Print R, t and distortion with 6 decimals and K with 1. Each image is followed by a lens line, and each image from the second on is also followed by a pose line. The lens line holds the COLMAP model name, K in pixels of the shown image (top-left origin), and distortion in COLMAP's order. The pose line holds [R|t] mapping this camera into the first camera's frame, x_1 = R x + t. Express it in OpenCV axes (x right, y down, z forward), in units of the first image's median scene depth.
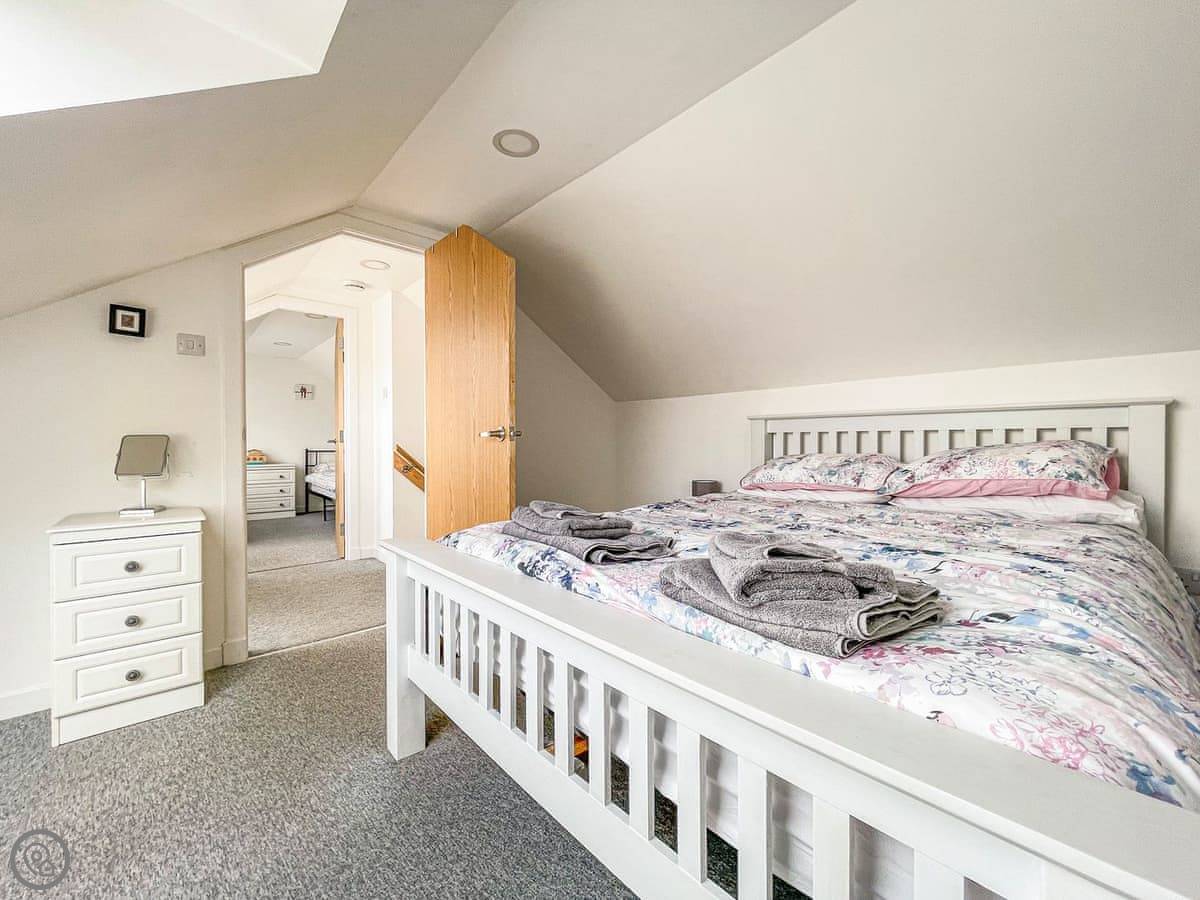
lens RADIAL K [[492.2, 0, 598.8], [0, 492.2, 450.2], [0, 0, 1]] dist [-0.010422, 0.000587]
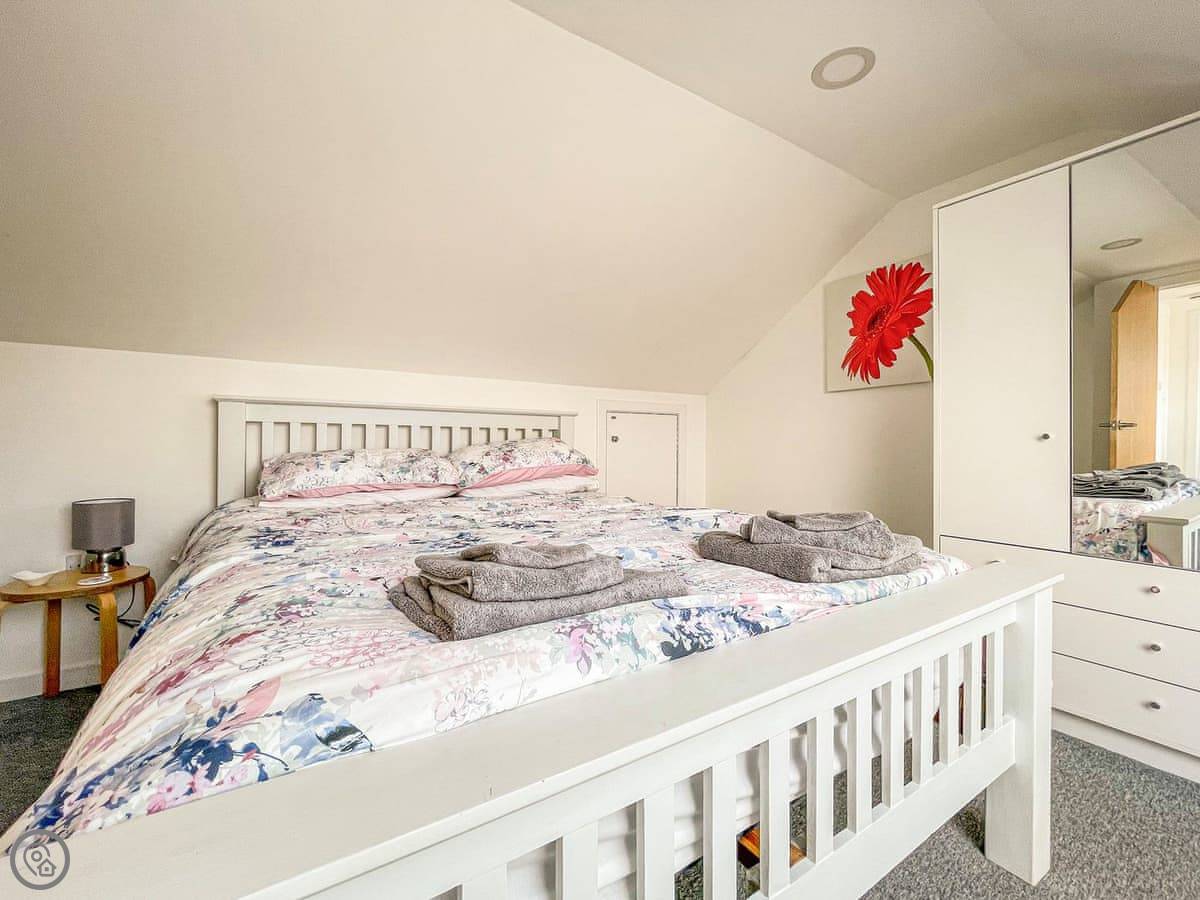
lens RADIAL K [[492.2, 0, 597.8], [0, 492.2, 443.2], [0, 0, 1]] dist [-0.010422, 0.000587]
pose [[0.158240, 0.004796, 0.987389, -0.394785], [0.005268, 0.999970, -0.005702, 0.004692], [-0.987387, 0.006104, 0.158210, 0.547478]]
